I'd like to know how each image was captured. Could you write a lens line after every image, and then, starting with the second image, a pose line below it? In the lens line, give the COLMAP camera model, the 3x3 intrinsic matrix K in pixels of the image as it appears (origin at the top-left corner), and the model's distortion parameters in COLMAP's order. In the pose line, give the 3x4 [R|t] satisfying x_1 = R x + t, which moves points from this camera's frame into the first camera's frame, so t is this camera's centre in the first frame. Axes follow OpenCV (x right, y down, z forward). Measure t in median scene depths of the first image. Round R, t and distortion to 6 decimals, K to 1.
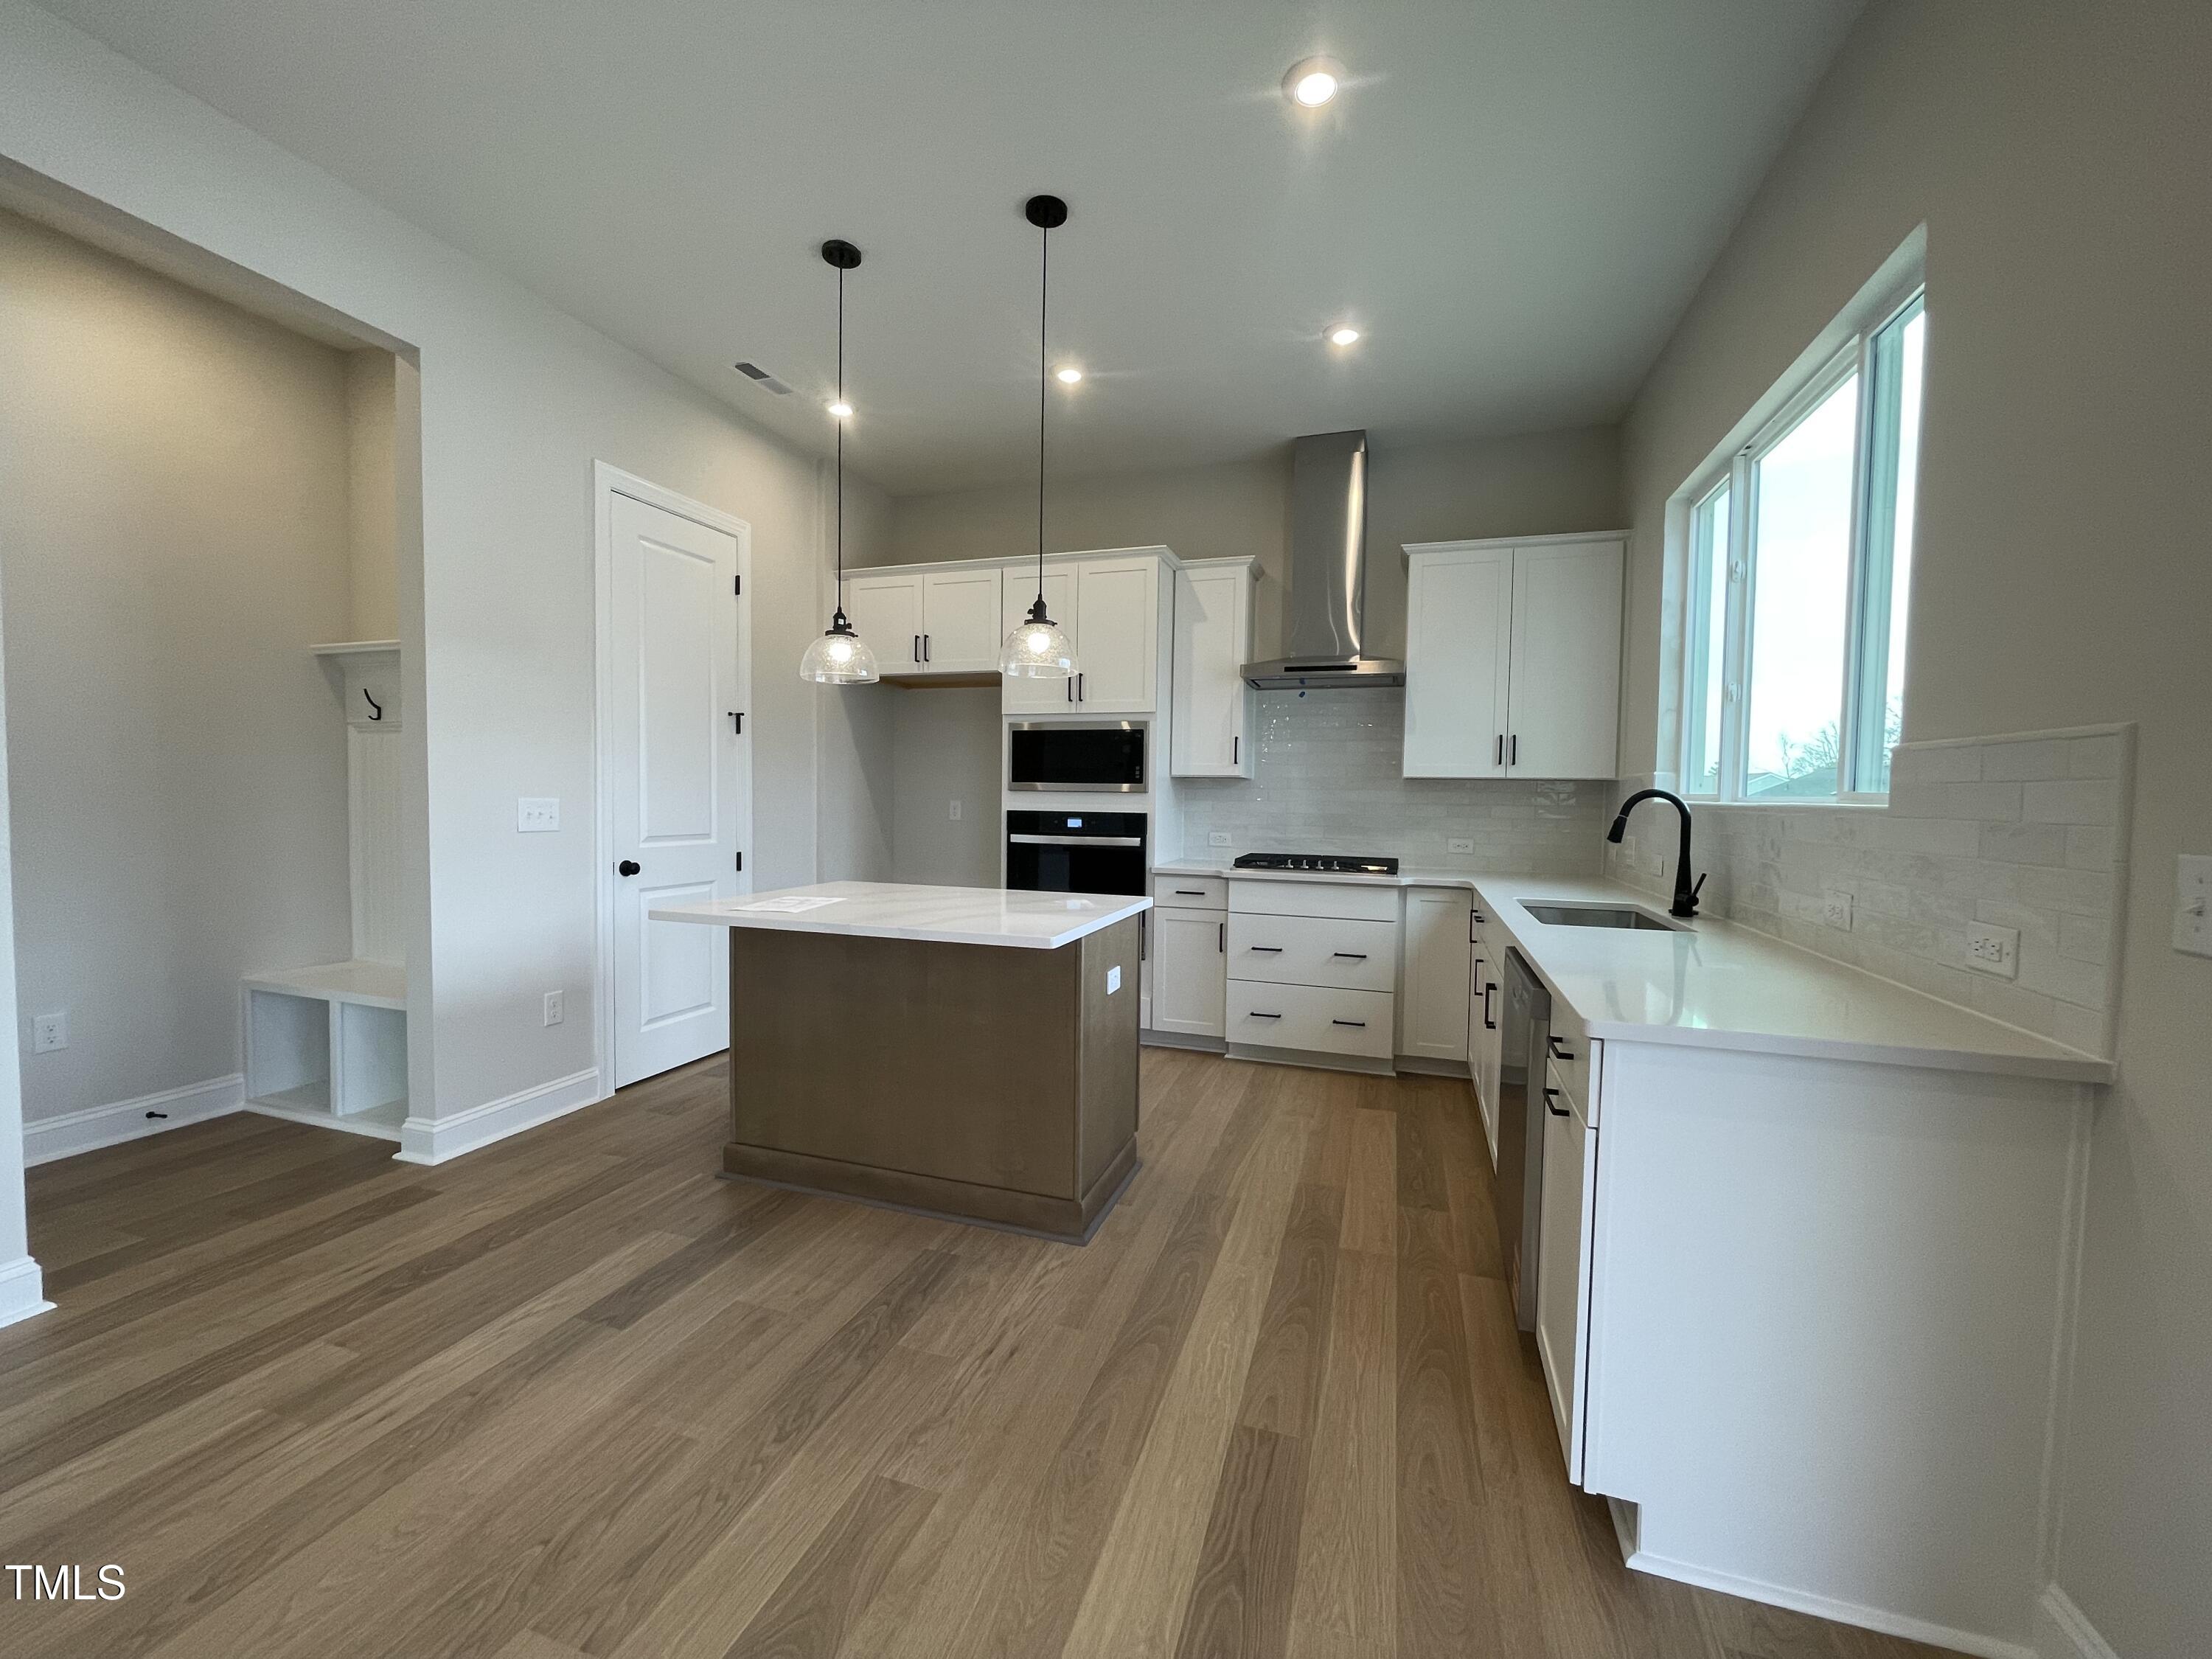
lens RADIAL K [[880.4, 0, 1114.2], [0, 880.4, 832.9], [0, 0, 1]] dist [-0.006467, 0.000196]
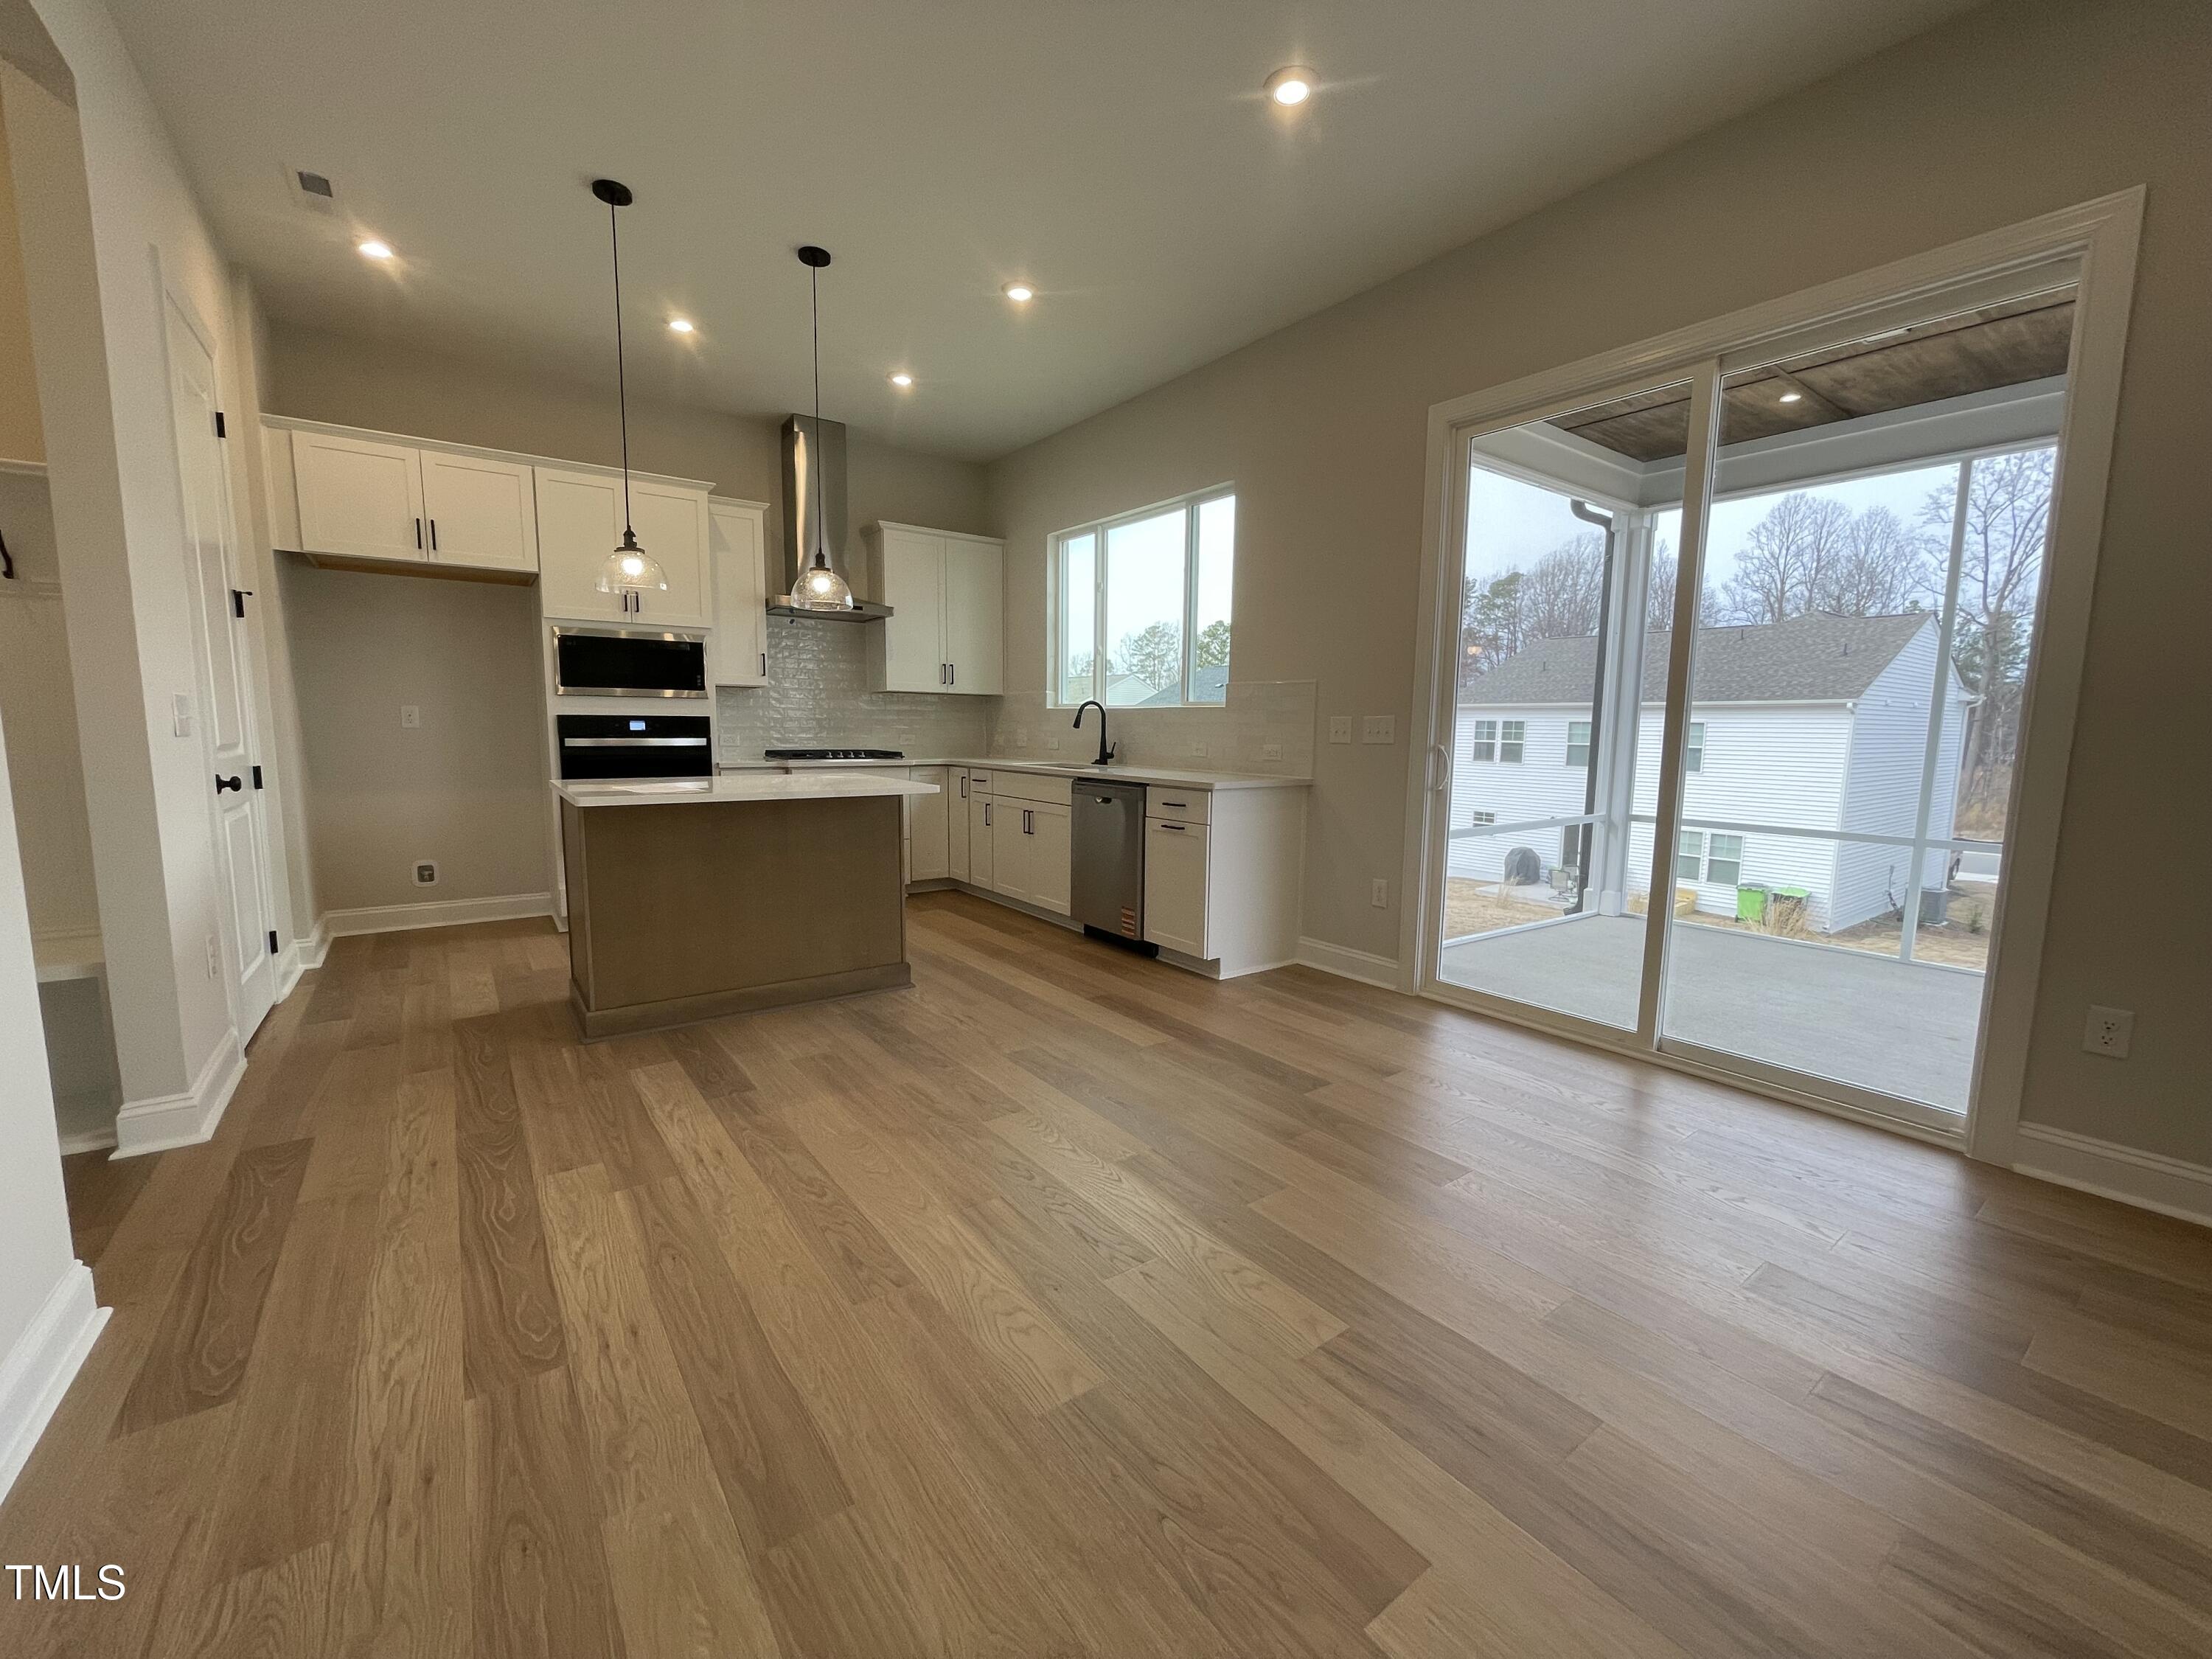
lens RADIAL K [[880.4, 0, 1103.6], [0, 880.4, 826.9], [0, 0, 1]] dist [-0.006467, 0.000196]
pose [[0.581046, -0.102545, 0.807385, -0.729013], [0.028744, 0.993997, 0.105560, 0.017606], [-0.813363, -0.038128, 0.580506, -0.123891]]
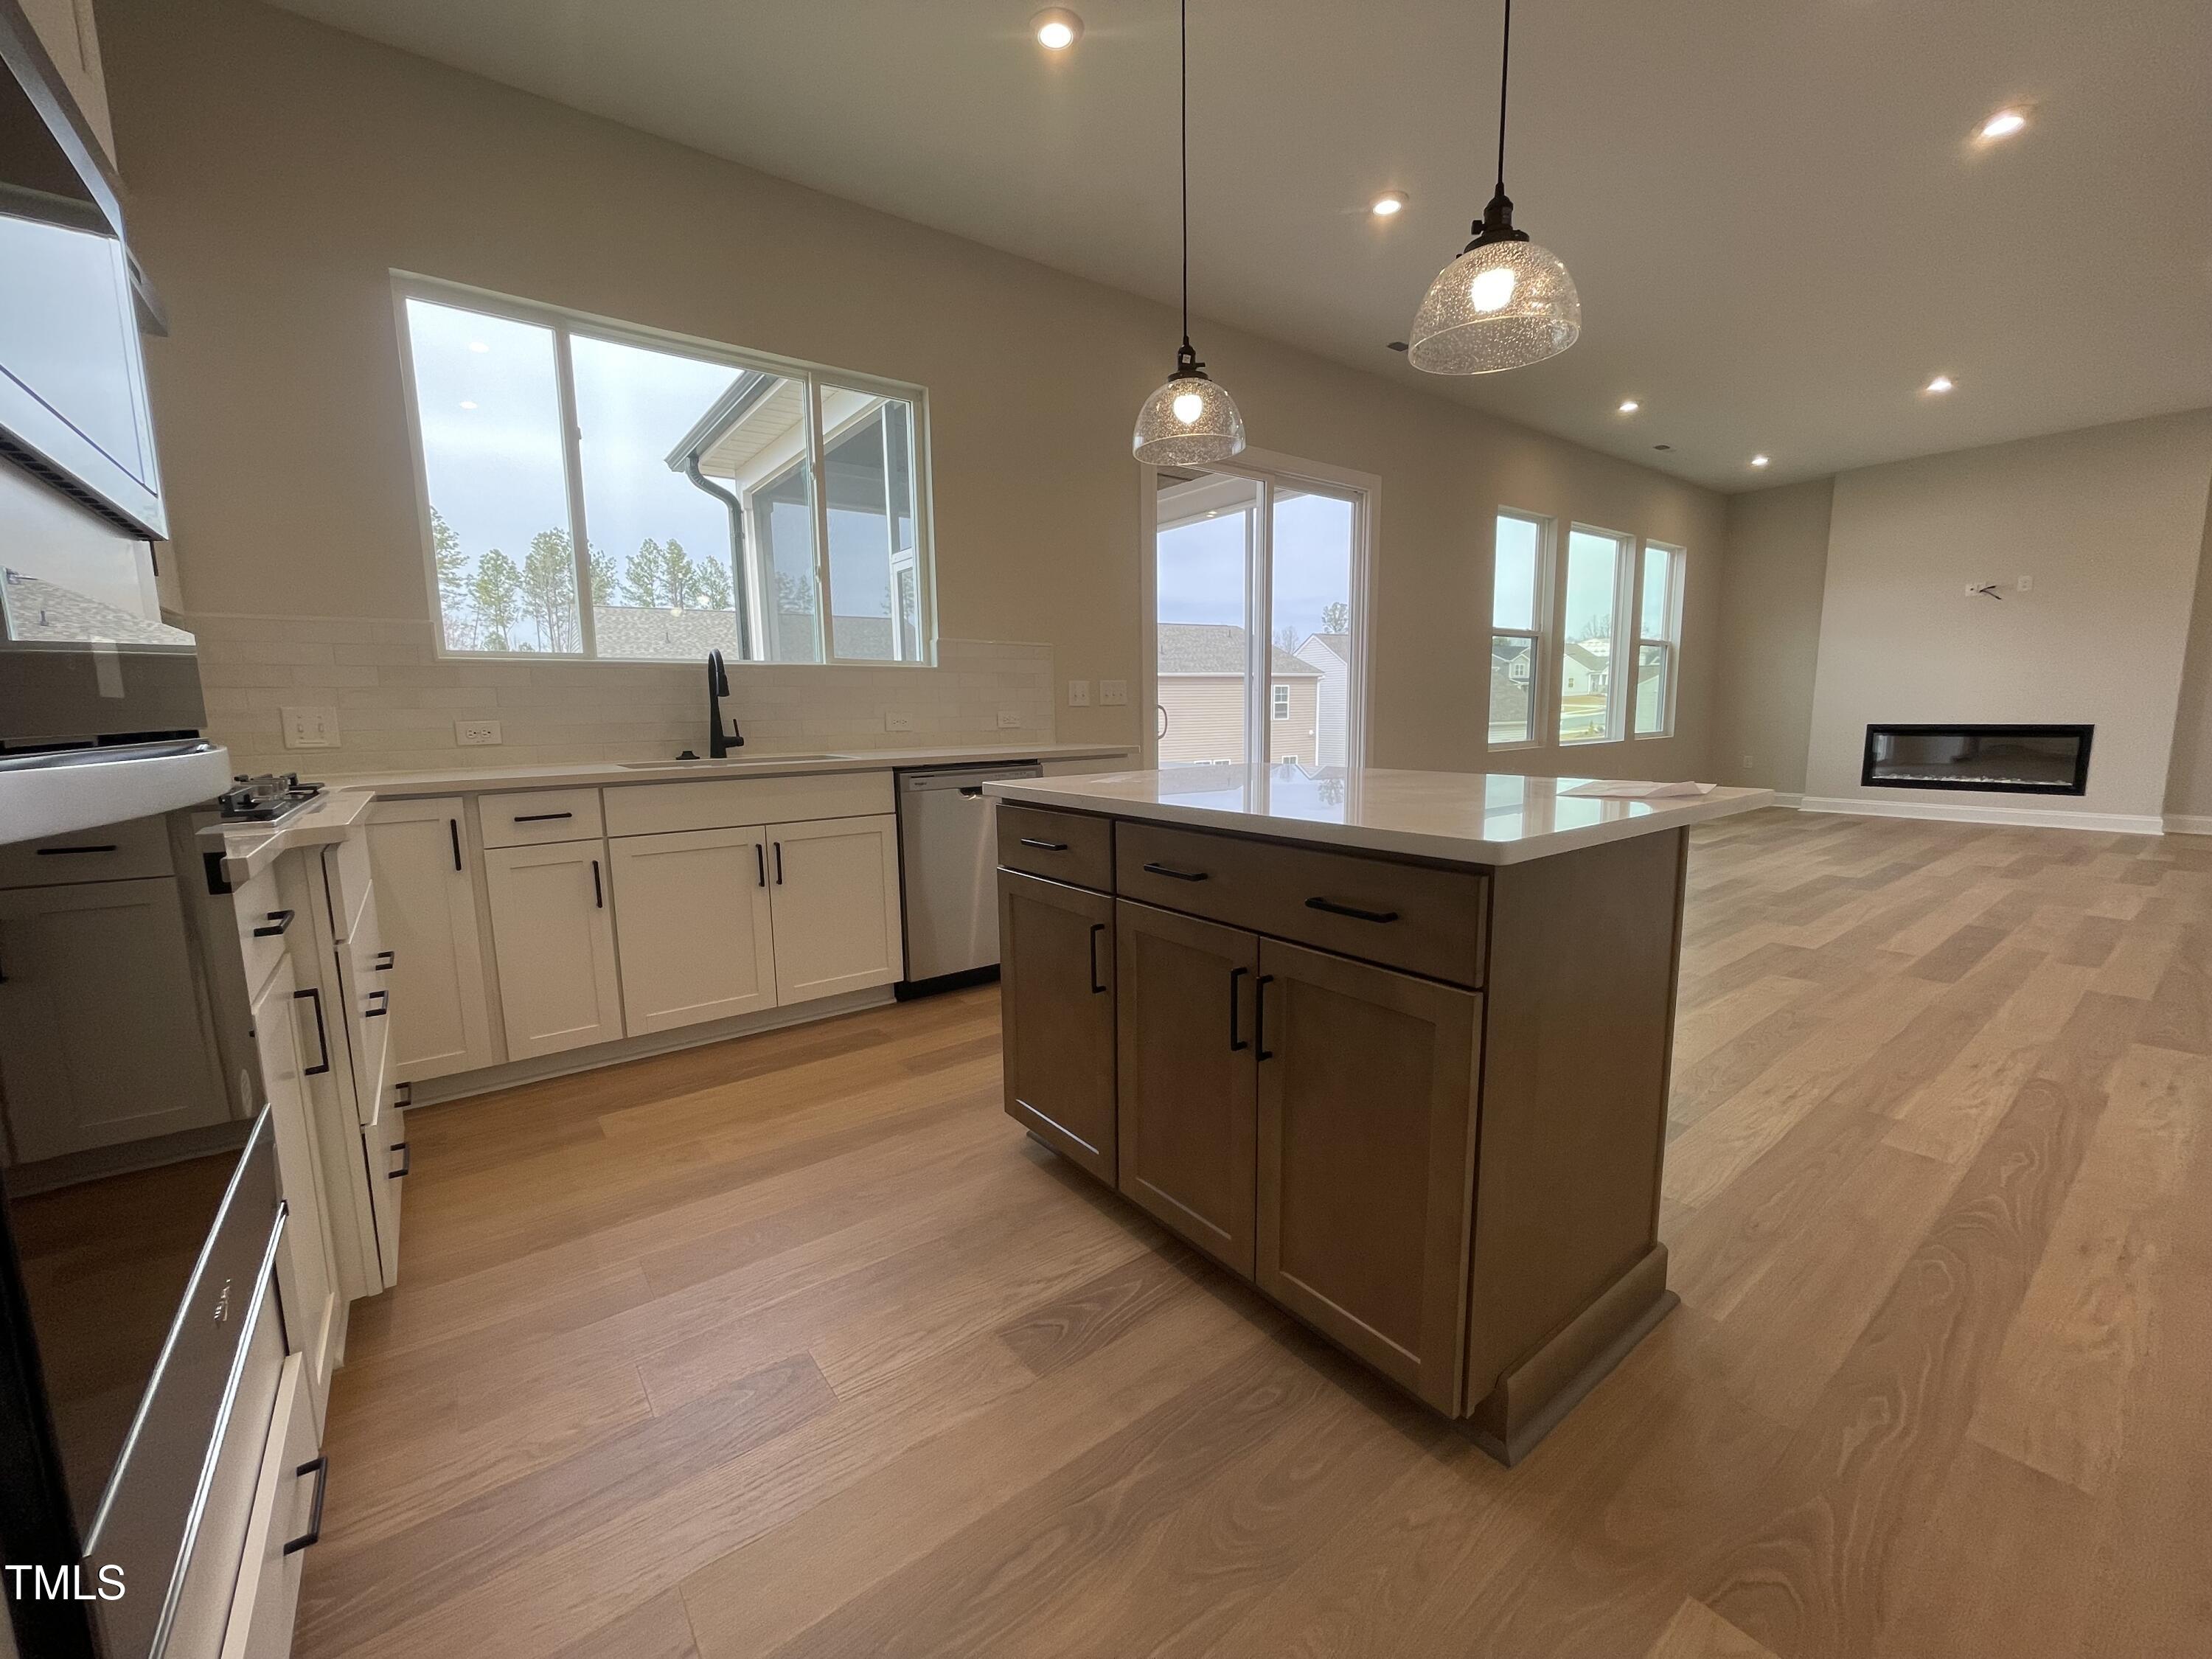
lens RADIAL K [[880.4, 0, 1101.1], [0, 880.4, 830.8], [0, 0, 1]] dist [-0.006467, 0.000196]
pose [[-0.813830, -0.078657, 0.575755, -0.351740], [0.031377, 0.983403, 0.178699, -0.005130], [-0.580256, 0.163496, -0.797855, 1.246013]]
